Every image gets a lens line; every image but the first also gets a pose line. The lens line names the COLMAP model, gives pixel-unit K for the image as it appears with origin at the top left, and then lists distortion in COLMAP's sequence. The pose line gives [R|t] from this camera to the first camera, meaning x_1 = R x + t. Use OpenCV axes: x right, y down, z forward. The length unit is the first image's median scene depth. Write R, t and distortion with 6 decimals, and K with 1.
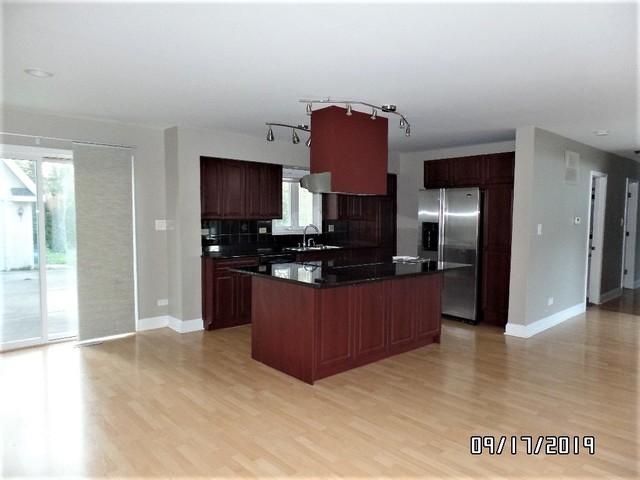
lens RADIAL K [[432.9, 0, 320.0], [0, 432.9, 240.0], [0, 0, 1]] dist [-0.003623, -0.000313]
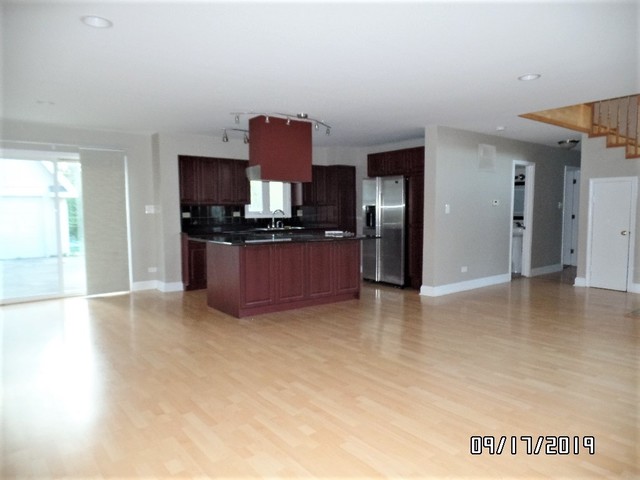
lens RADIAL K [[432.5, 0, 320.0], [0, 432.5, 240.0], [0, 0, 1]] dist [-0.011928, -0.000692]
pose [[0.997114, -0.007171, -0.075579, 0.235035], [0.007998, 0.999911, 0.010639, 0.047241], [0.075496, -0.011213, 0.997083, -0.242725]]
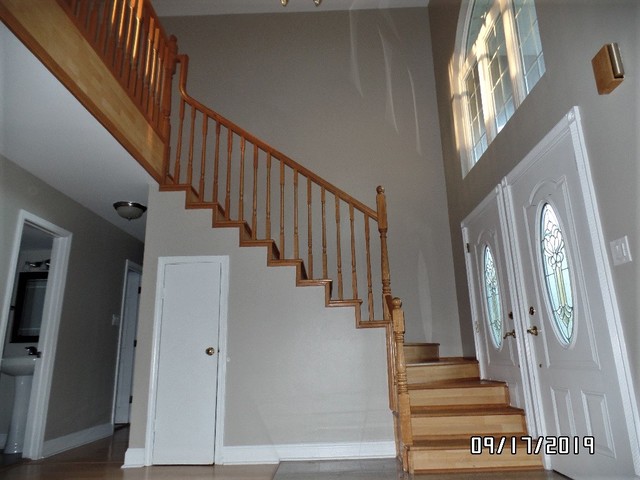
lens RADIAL K [[432.9, 0, 320.0], [0, 432.9, 240.0], [0, 0, 1]] dist [-0.003623, -0.000313]
pose [[0.682405, 0.166501, 0.711759, 0.605148], [0.073543, 0.953133, -0.293476, 0.093986], [-0.727265, 0.252614, 0.638178, 0.432490]]
